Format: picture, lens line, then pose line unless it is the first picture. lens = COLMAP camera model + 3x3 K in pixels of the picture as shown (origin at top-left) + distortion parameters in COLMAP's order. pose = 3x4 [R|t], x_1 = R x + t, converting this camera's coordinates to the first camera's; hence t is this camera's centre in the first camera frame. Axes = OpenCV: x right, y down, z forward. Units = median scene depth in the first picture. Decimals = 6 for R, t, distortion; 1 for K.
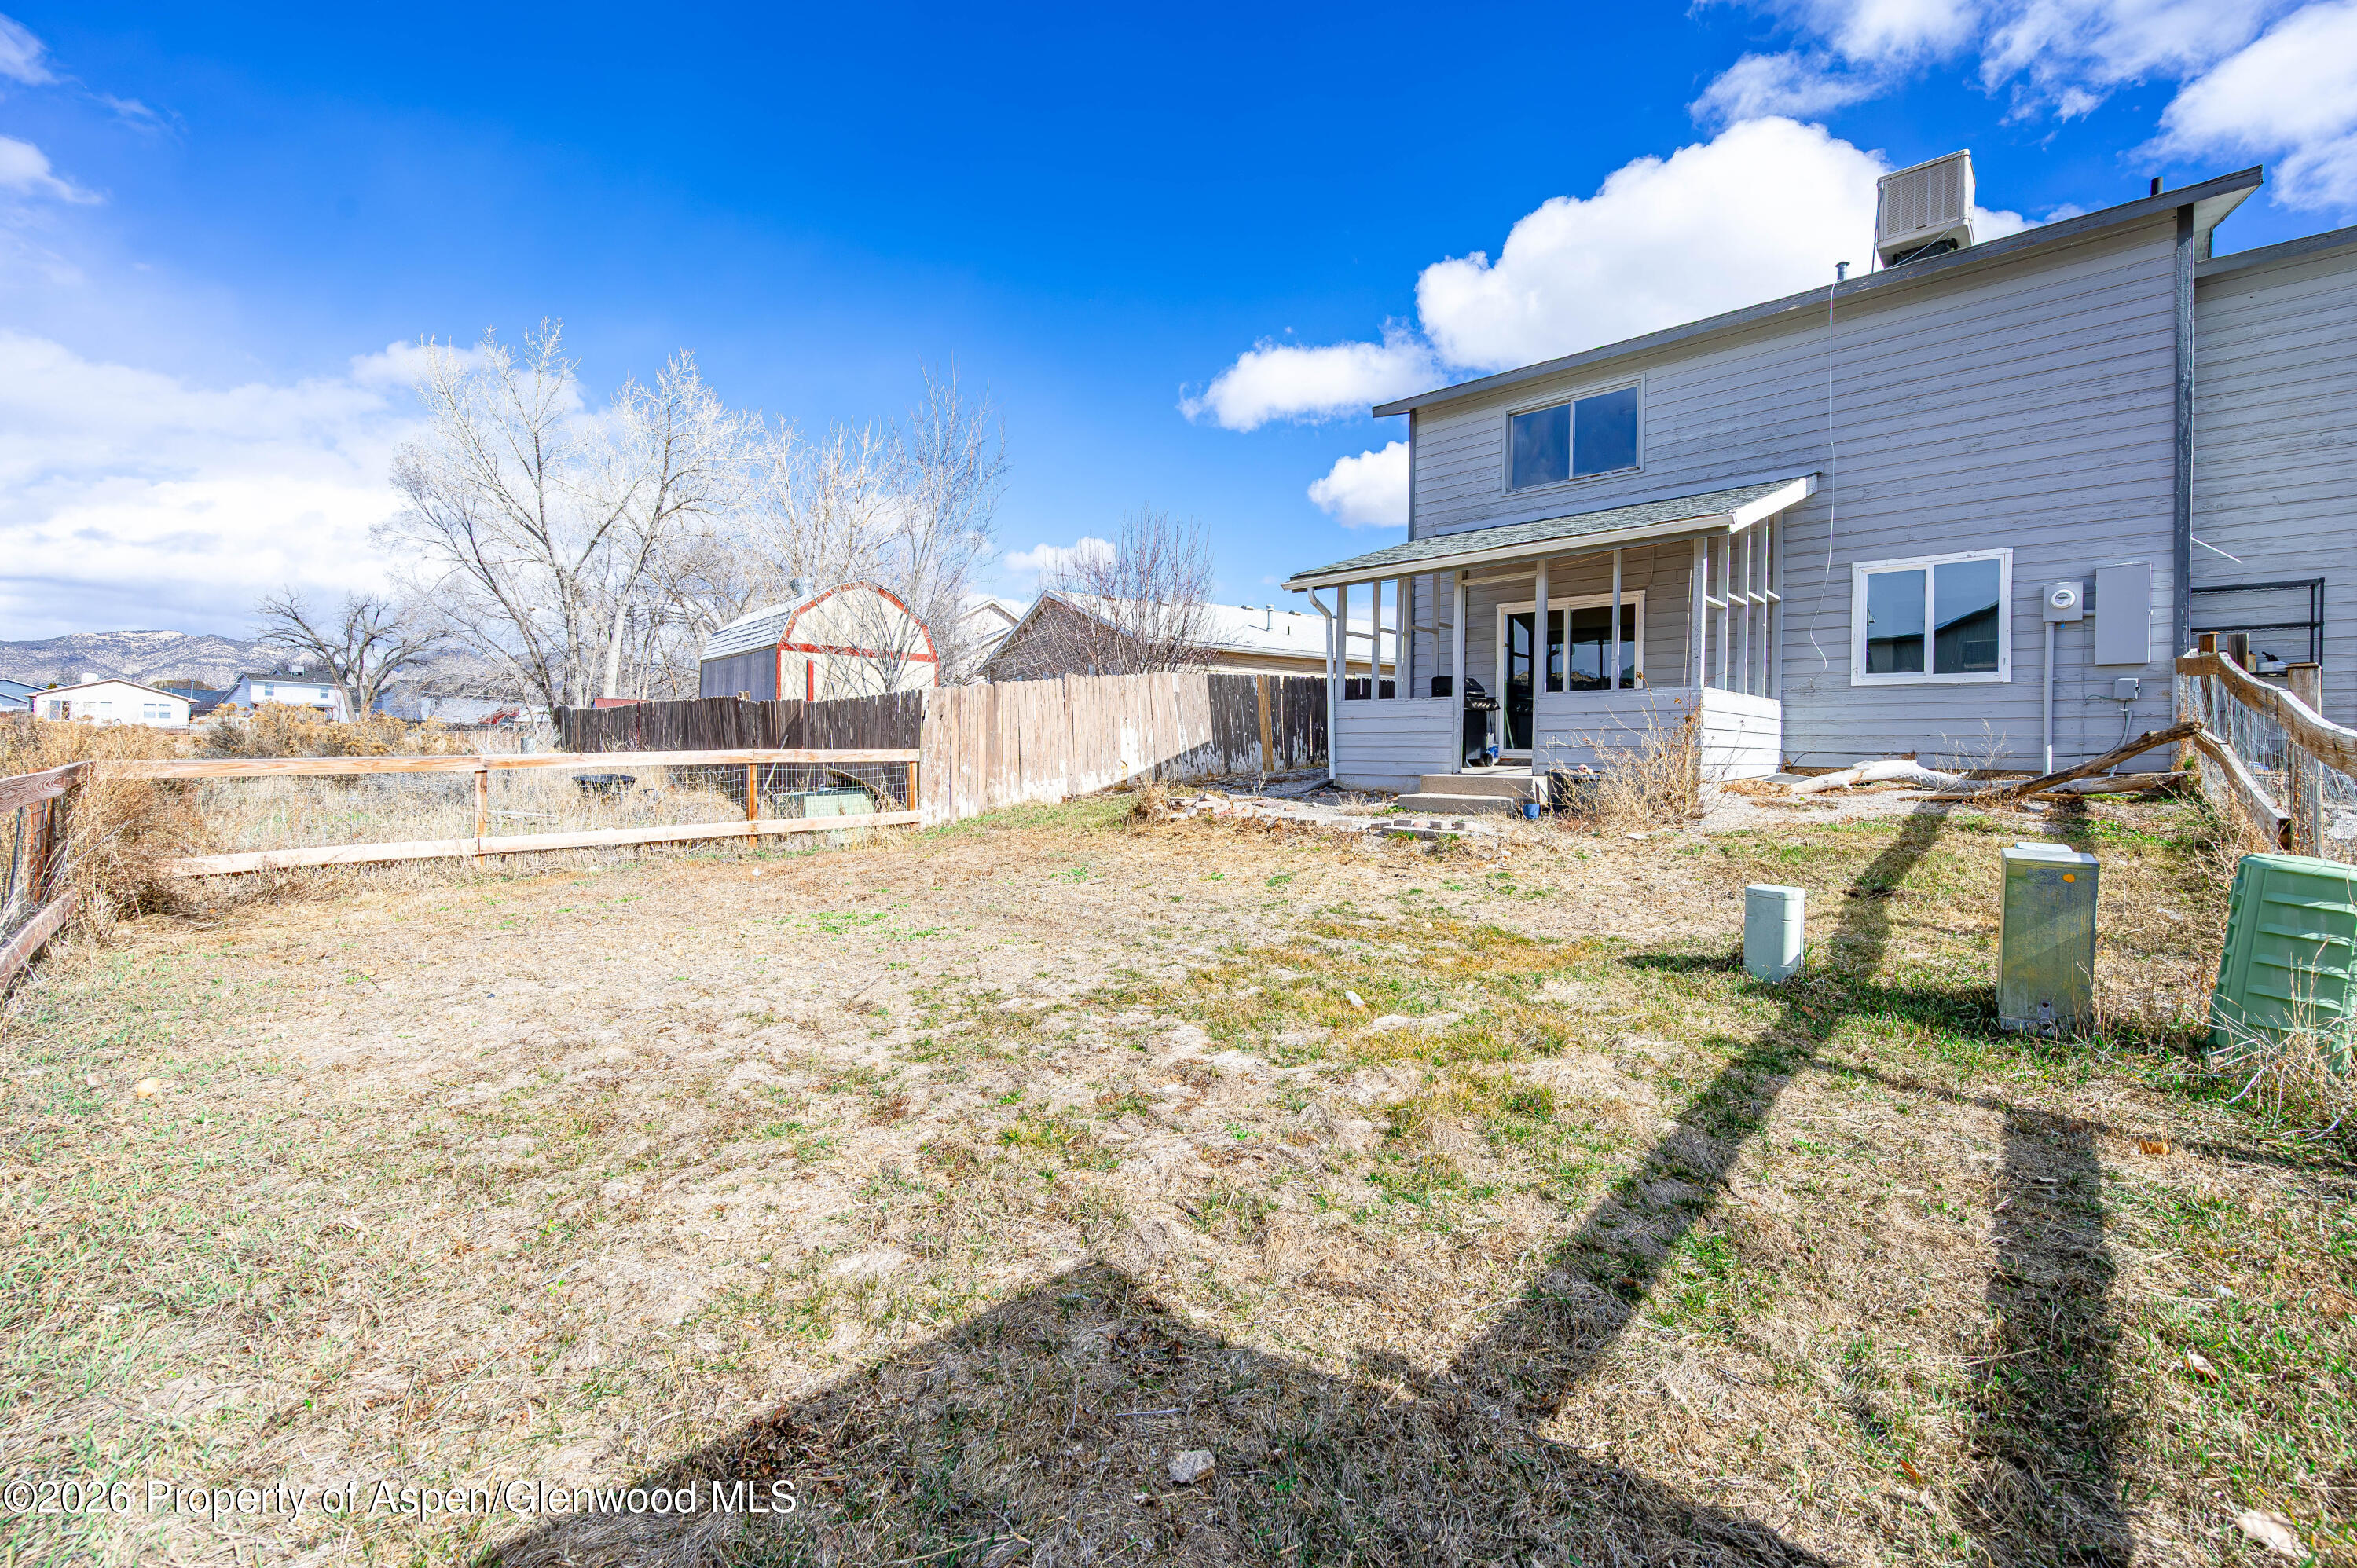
lens RADIAL K [[945.9, 0, 1182.8], [0, 945.9, 742.0], [0, 0, 1]] dist [-0.000424, 0.000048]
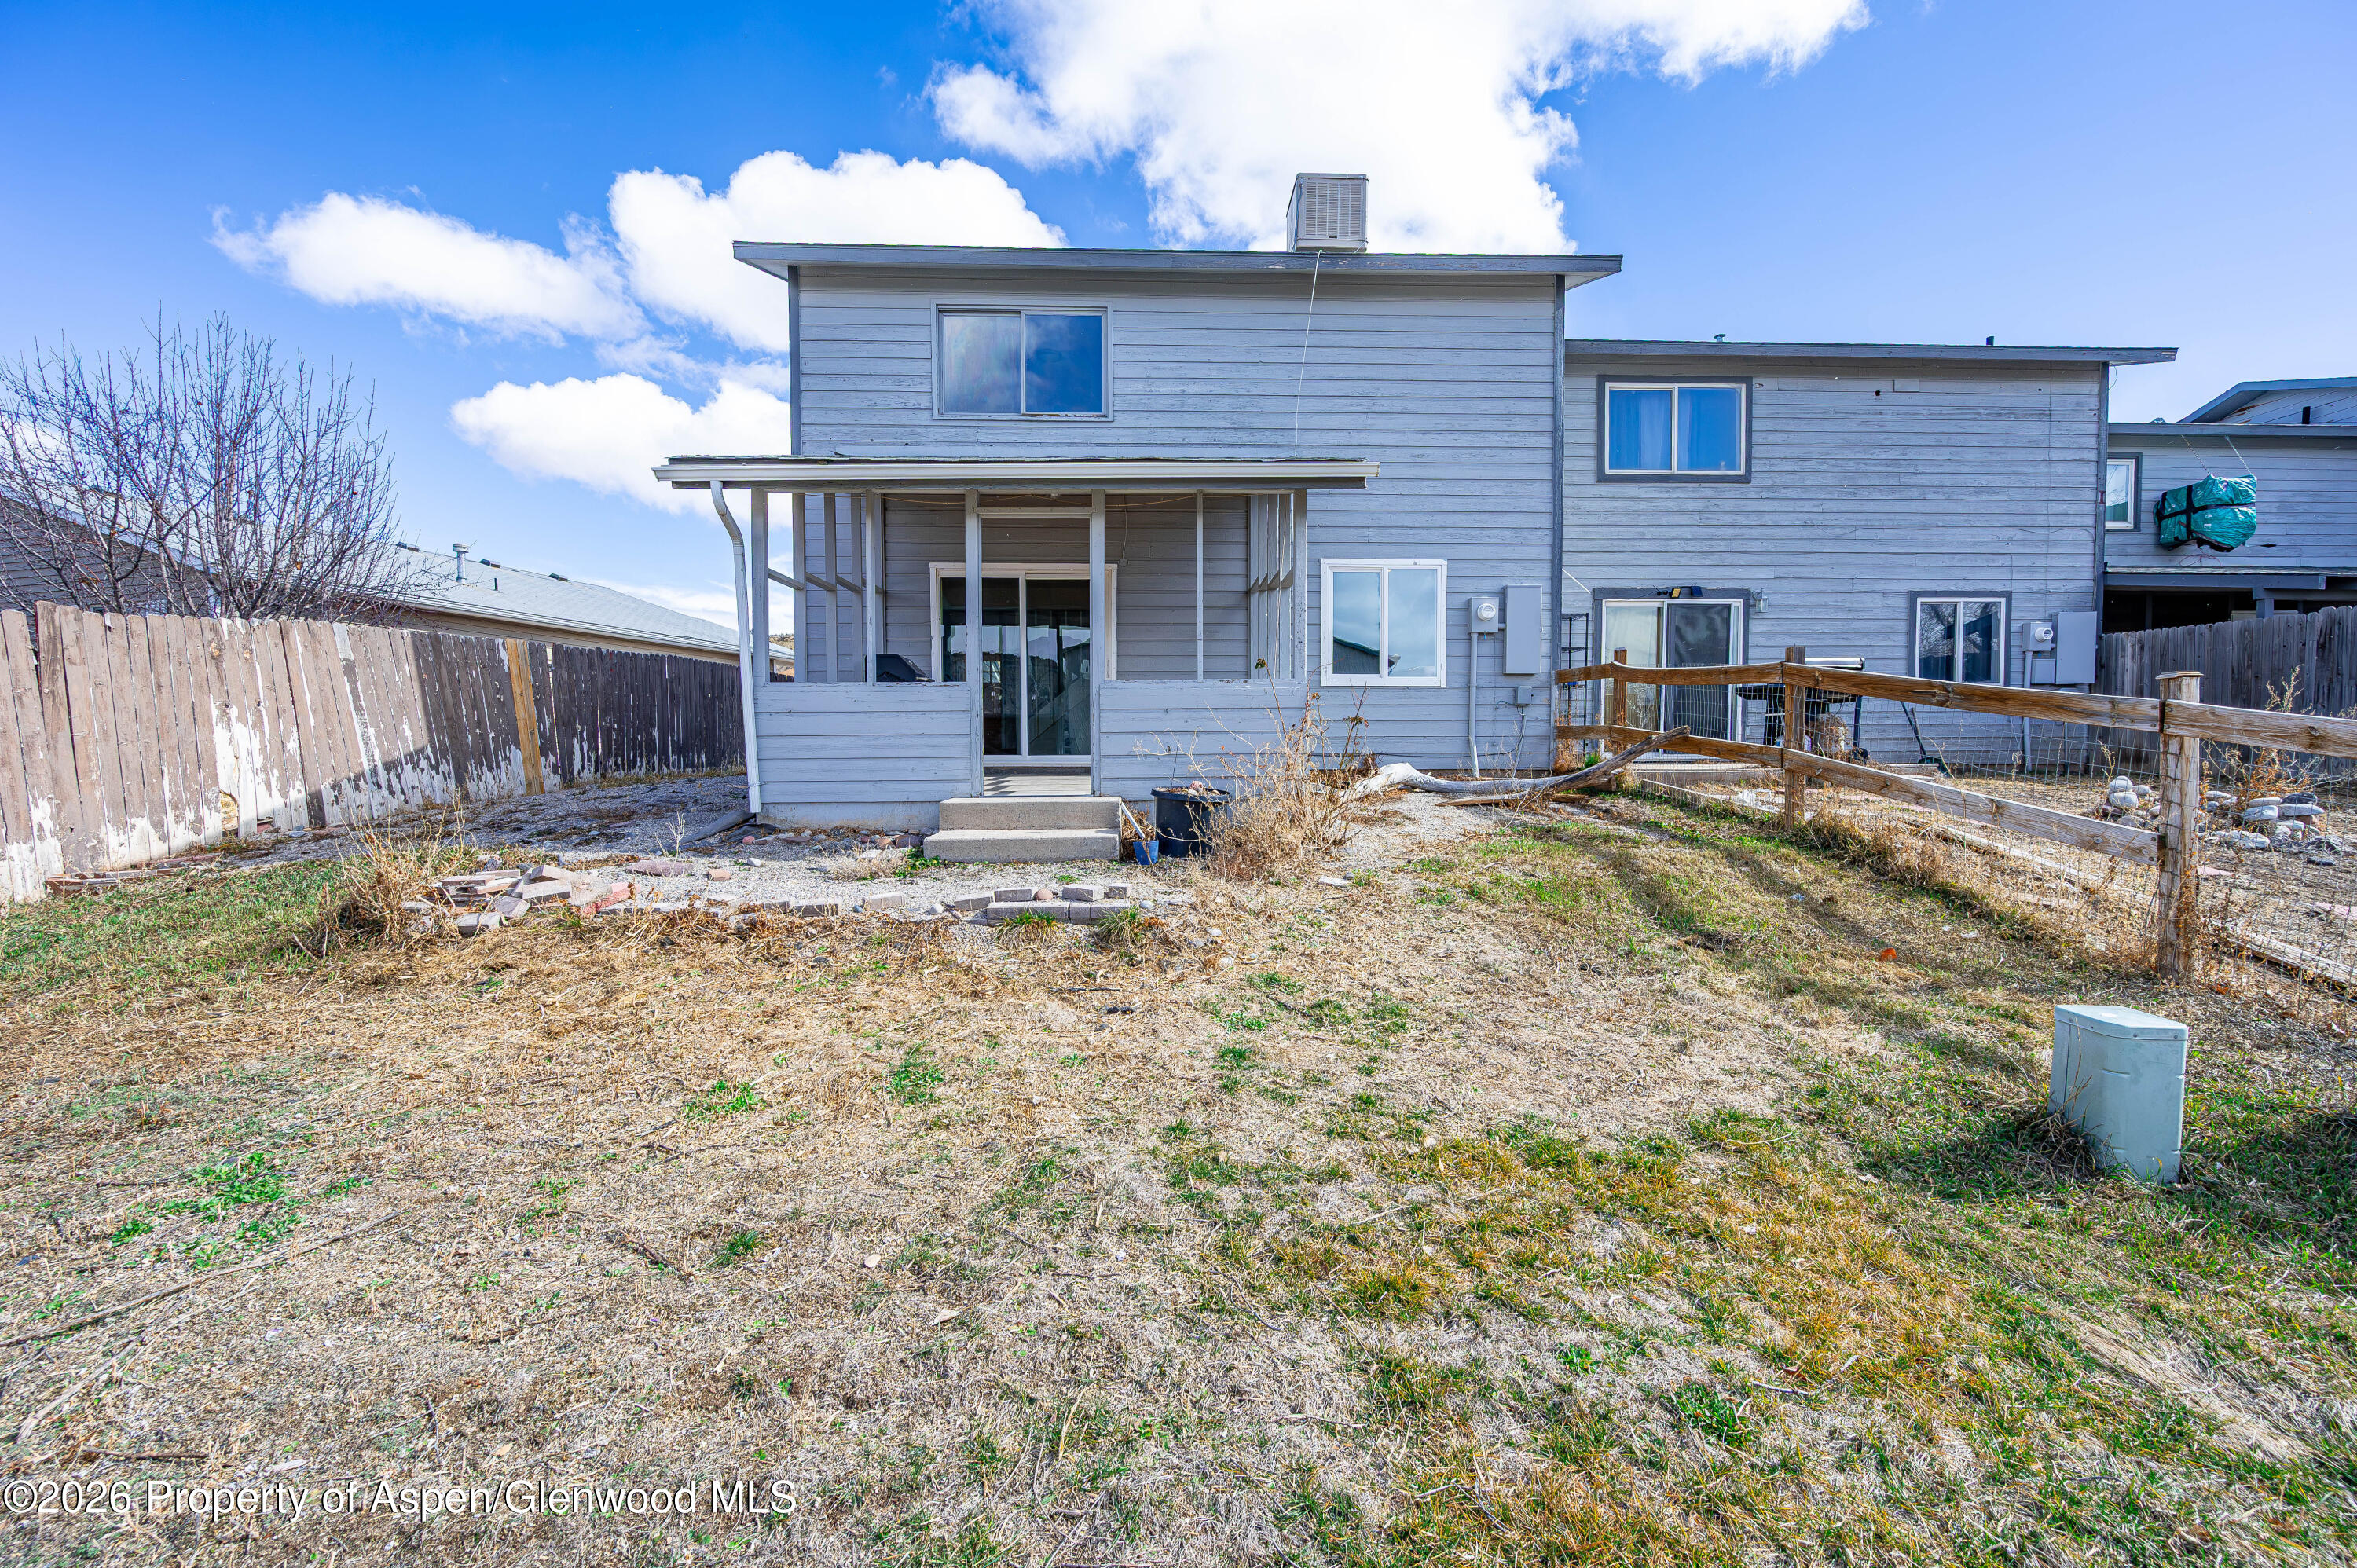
lens RADIAL K [[938.2, 0, 1165.5], [0, 938.2, 774.5], [0, 0, 1]] dist [-0.000202, -0.000062]
pose [[0.705353, -0.035910, 0.707946, -0.072671], [0.005379, 0.998958, 0.045312, -0.010284], [-0.708836, -0.028153, 0.704812, 0.348241]]
